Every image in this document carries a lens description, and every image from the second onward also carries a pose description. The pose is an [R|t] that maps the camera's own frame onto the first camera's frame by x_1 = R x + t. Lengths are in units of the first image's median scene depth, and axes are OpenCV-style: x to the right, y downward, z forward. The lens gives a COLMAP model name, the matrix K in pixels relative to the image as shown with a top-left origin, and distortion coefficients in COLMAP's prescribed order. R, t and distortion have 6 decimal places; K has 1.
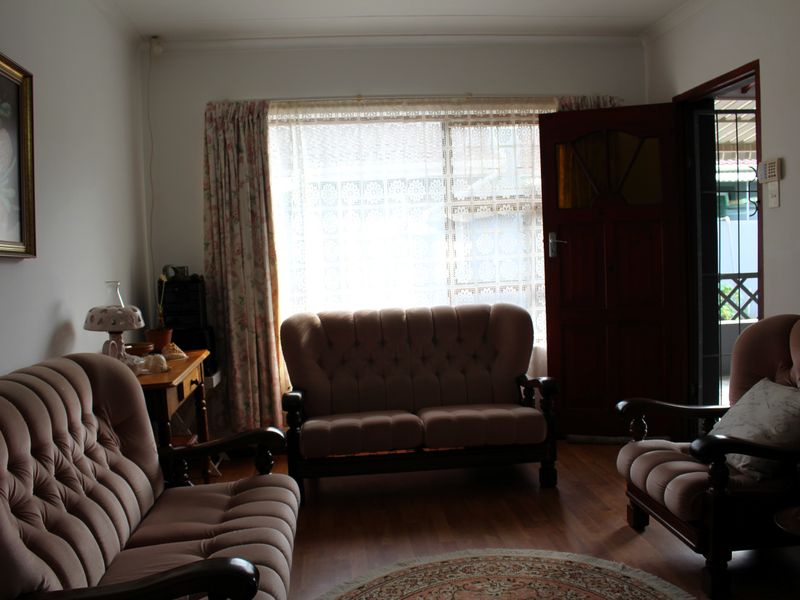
lens RADIAL K [[729.7, 0, 400.0], [0, 729.7, 300.0], [0, 0, 1]] dist [-0.120574, 0.012859]
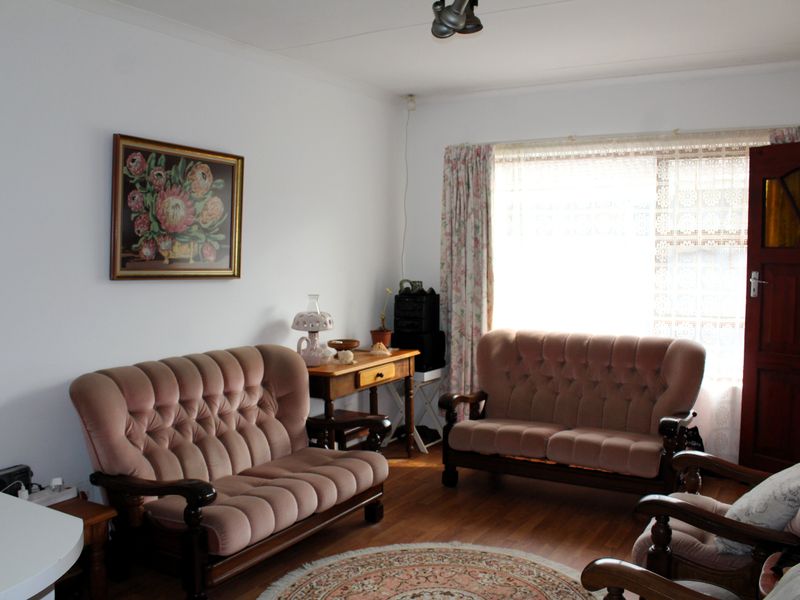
lens RADIAL K [[729.7, 0, 400.0], [0, 729.7, 300.0], [0, 0, 1]] dist [-0.120574, 0.012859]
pose [[0.807118, 0.083252, -0.584490, 0.399024], [-0.074742, 0.996451, 0.038720, -0.058992], [0.585640, 0.012434, 0.810476, -0.034110]]
